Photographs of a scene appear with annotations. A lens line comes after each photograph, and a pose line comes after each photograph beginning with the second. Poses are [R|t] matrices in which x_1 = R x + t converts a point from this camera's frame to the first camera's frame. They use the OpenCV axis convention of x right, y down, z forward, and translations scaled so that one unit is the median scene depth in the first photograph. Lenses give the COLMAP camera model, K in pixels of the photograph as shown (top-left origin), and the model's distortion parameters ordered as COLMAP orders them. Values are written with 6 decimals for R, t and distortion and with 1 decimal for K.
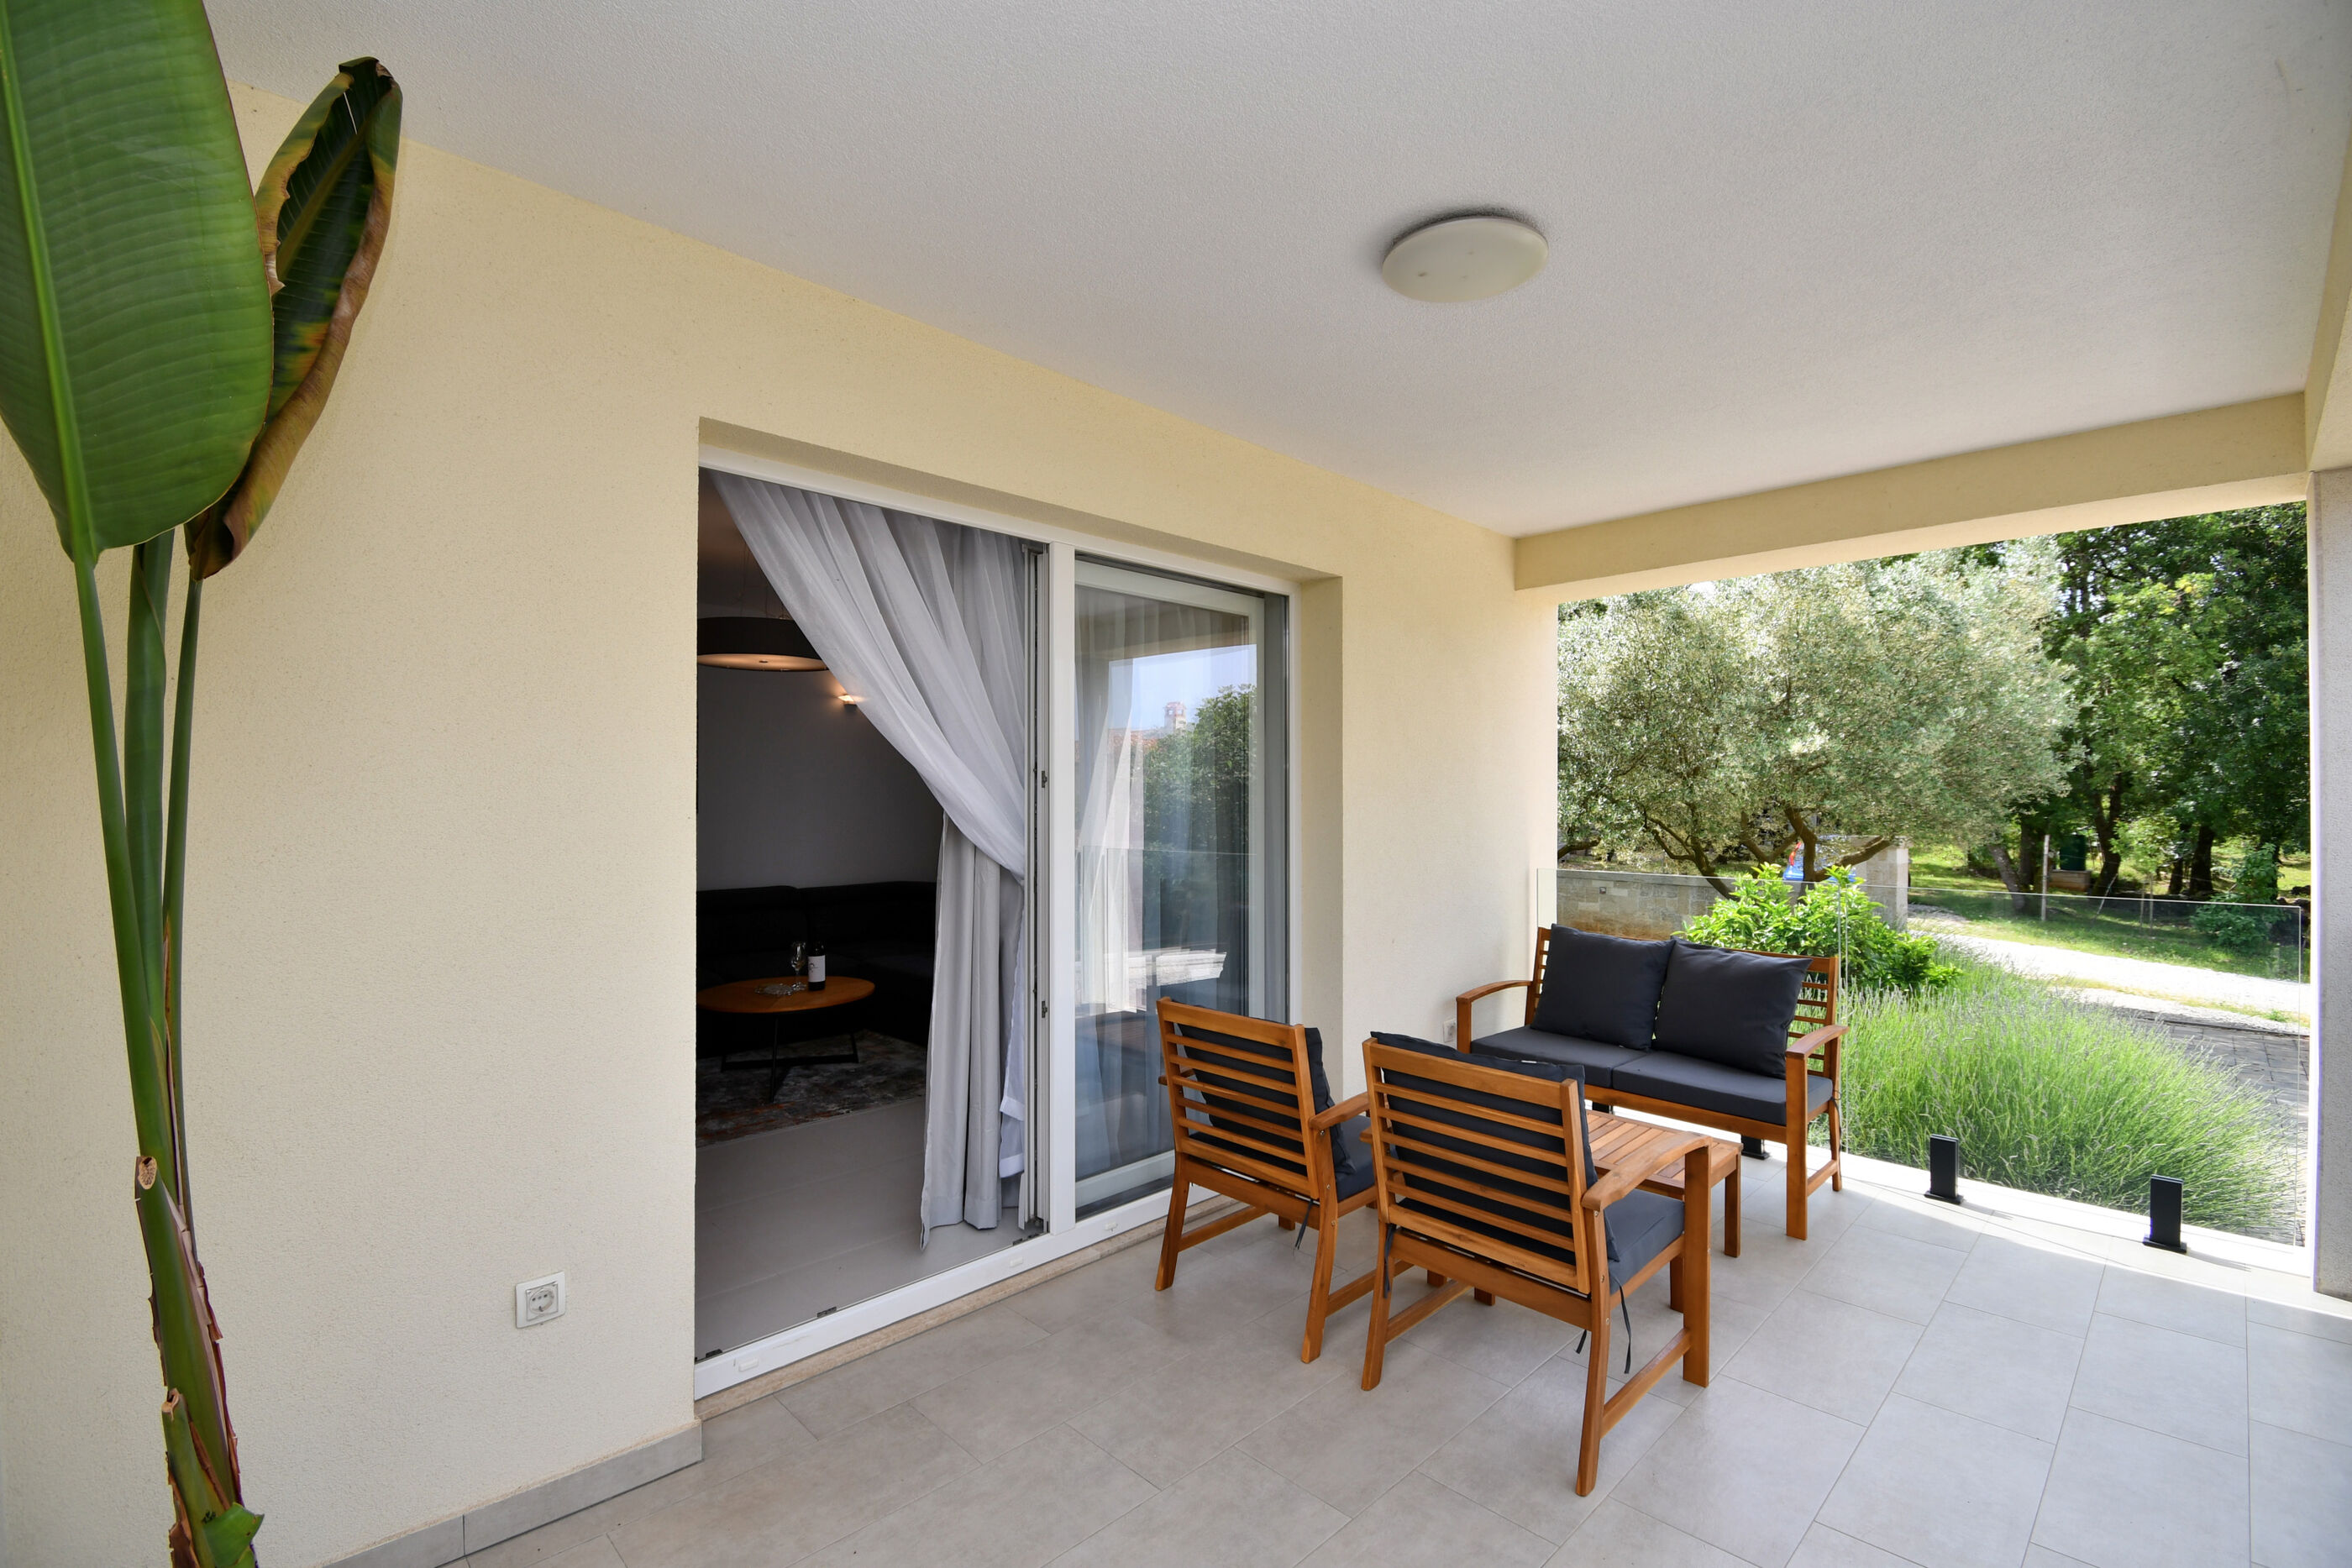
lens RADIAL K [[1032.0, 0, 1176.0], [0, 1032.0, 784.0], [0, 0, 1]] dist [0.034957, -0.031533]
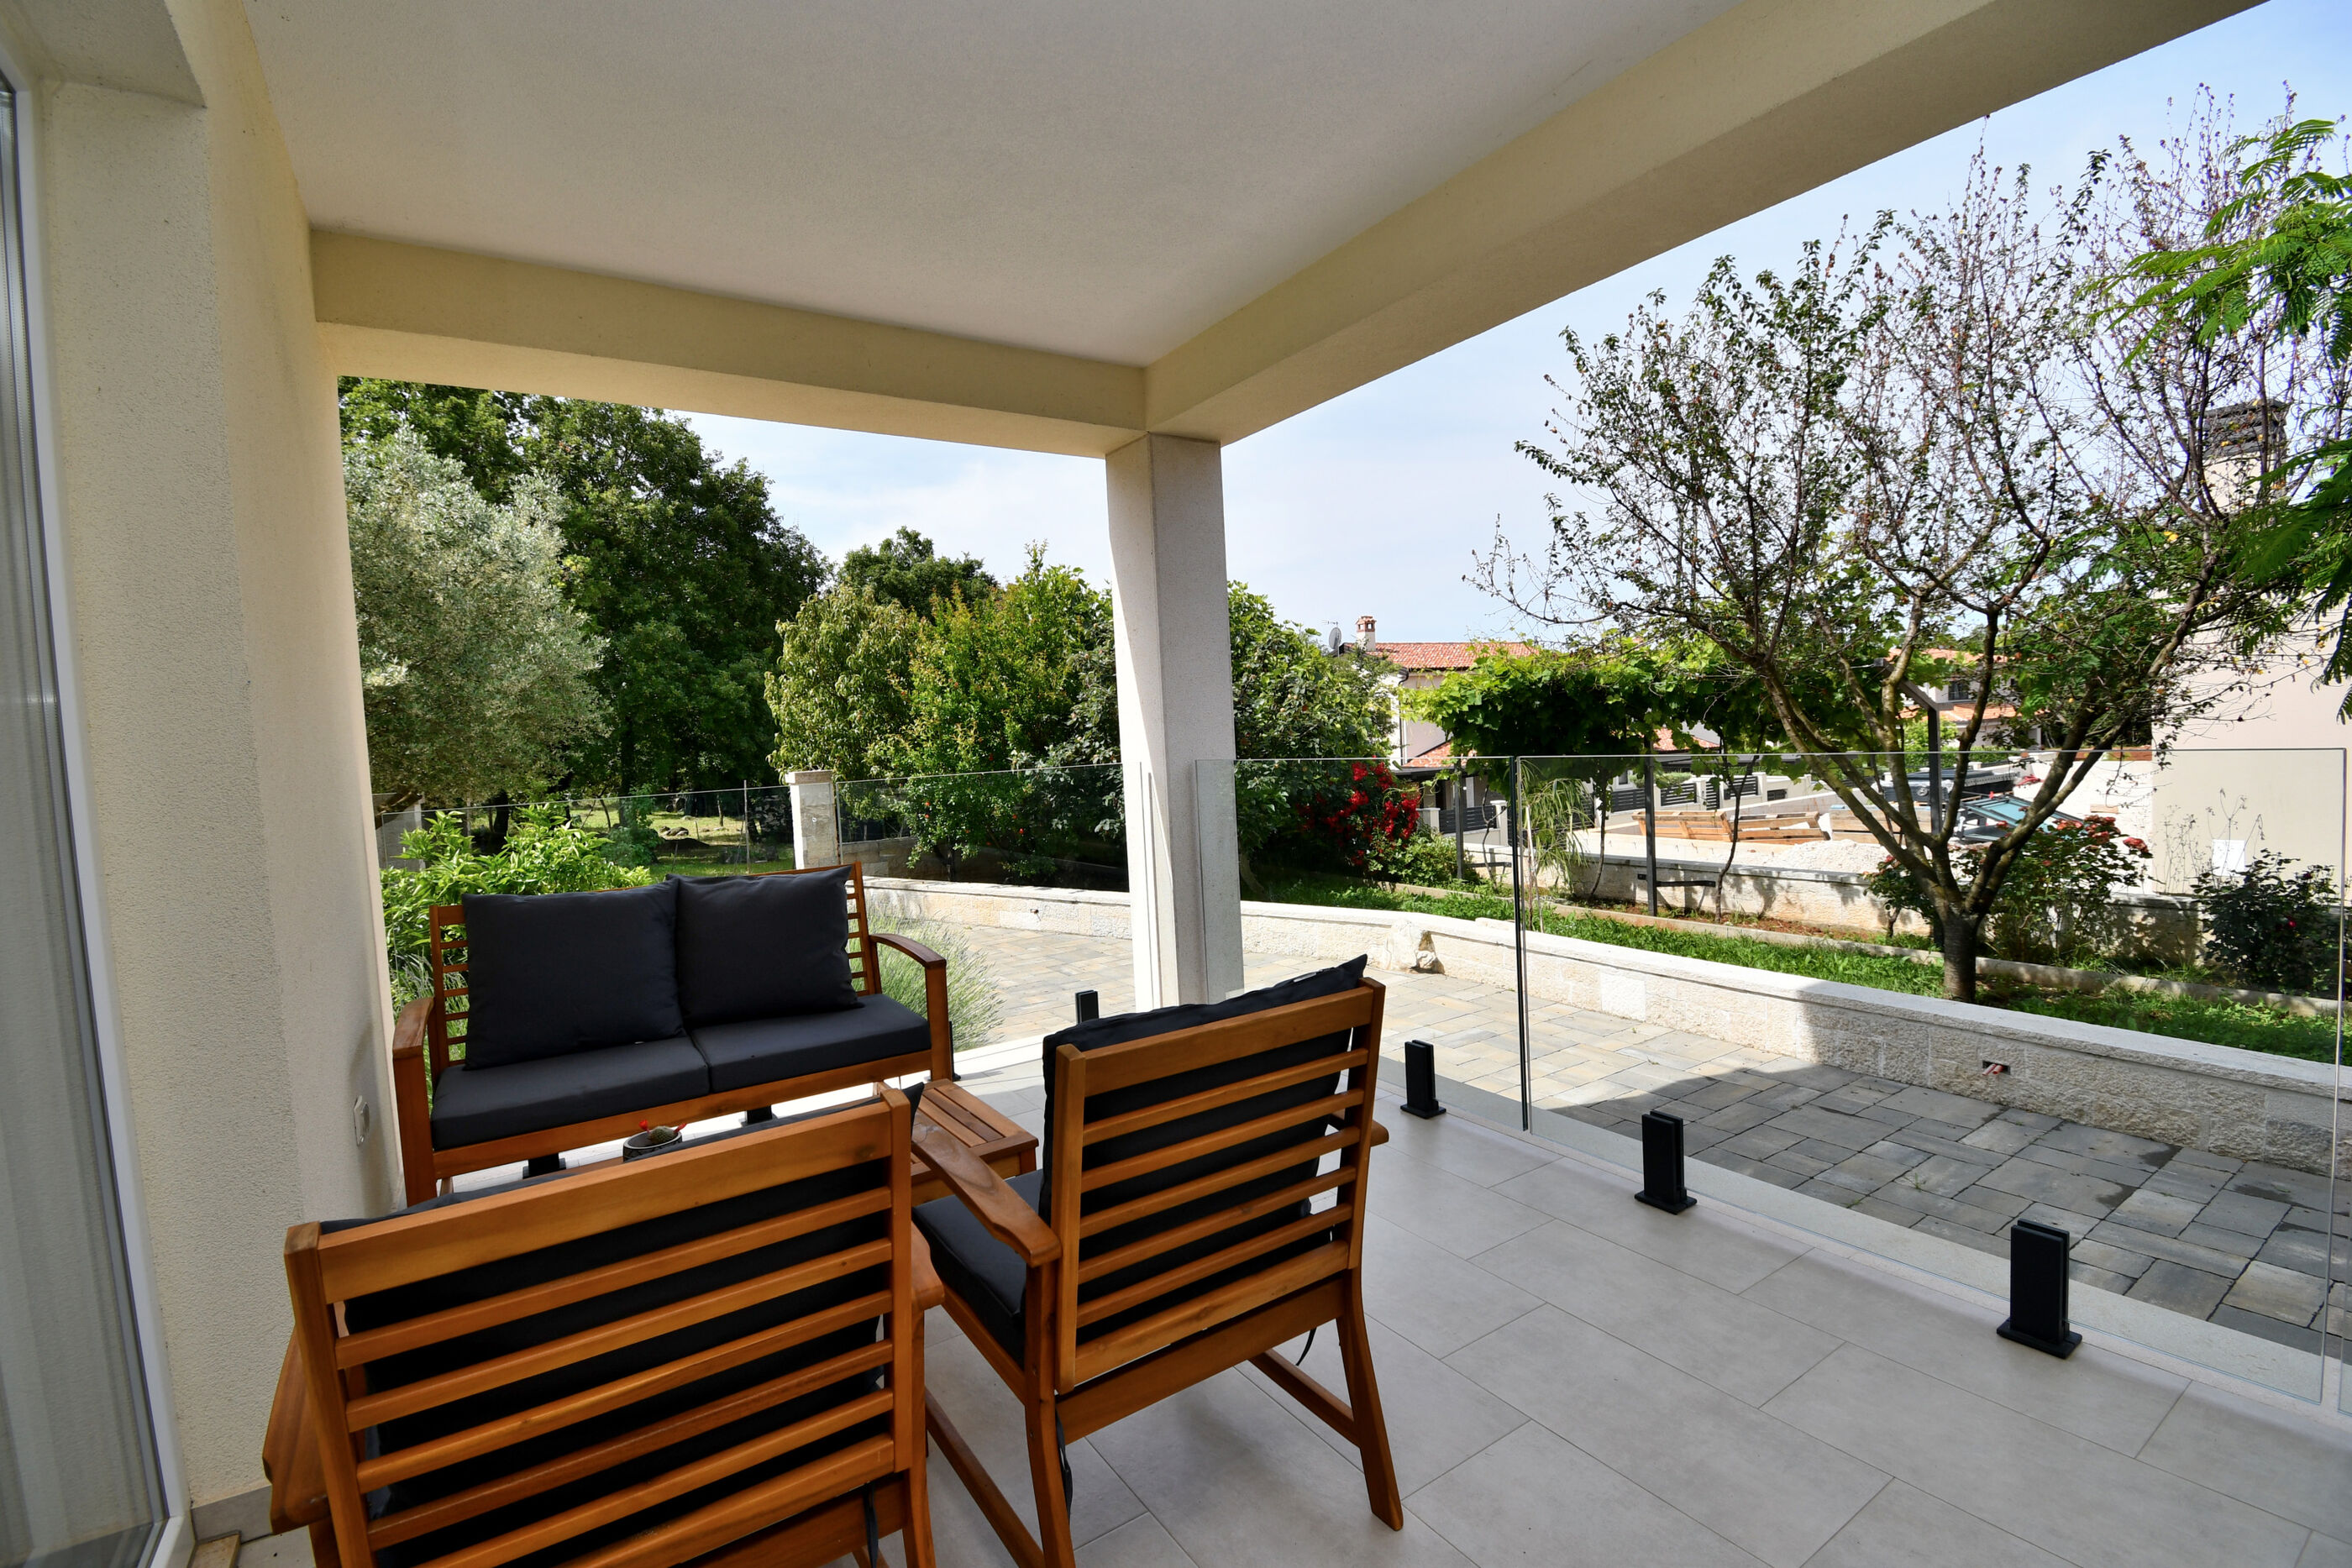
lens RADIAL K [[1032.0, 0, 1176.0], [0, 1032.0, 784.0], [0, 0, 1]] dist [0.034957, -0.031533]
pose [[0.194528, -0.064094, 0.978801, -0.071253], [0.042232, 0.997485, 0.056924, 0.025303], [-0.979987, 0.030263, 0.196746, 0.223062]]
